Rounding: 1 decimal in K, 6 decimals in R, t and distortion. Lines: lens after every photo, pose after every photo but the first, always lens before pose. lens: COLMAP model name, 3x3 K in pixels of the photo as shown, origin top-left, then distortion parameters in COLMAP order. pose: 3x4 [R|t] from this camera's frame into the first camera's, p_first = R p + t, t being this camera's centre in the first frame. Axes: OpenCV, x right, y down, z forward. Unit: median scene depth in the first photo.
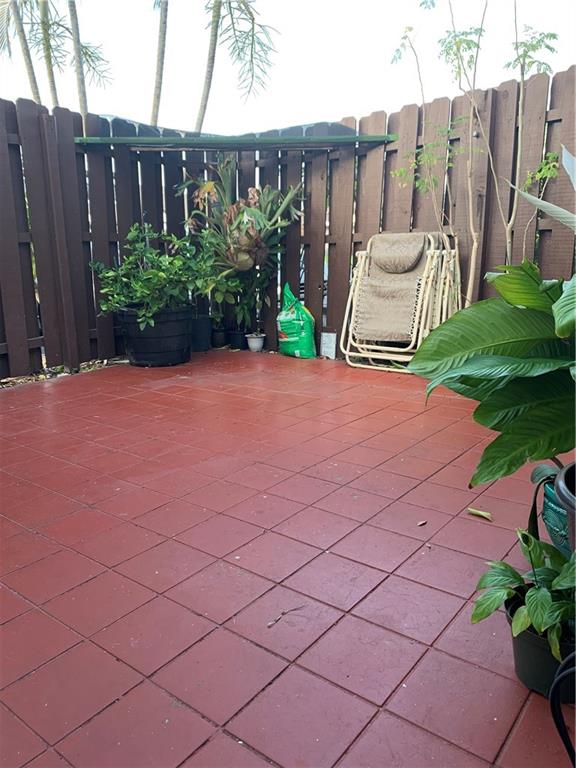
lens RADIAL K [[581.1, 0, 287.1], [0, 581.1, 388.2], [0, 0, 1]] dist [0.032842, -0.053736]
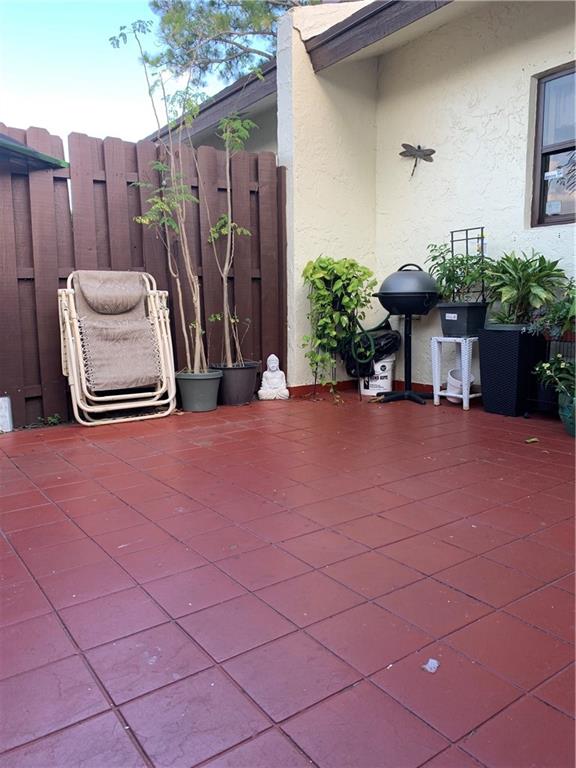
lens RADIAL K [[581.1, 0, 287.7], [0, 581.1, 382.7], [0, 0, 1]] dist [0.032842, -0.053736]
pose [[0.289396, -0.119470, 0.949725, -0.603338], [0.204413, 0.977006, 0.060613, -0.091201], [-0.935128, 0.176595, 0.307163, 0.480762]]
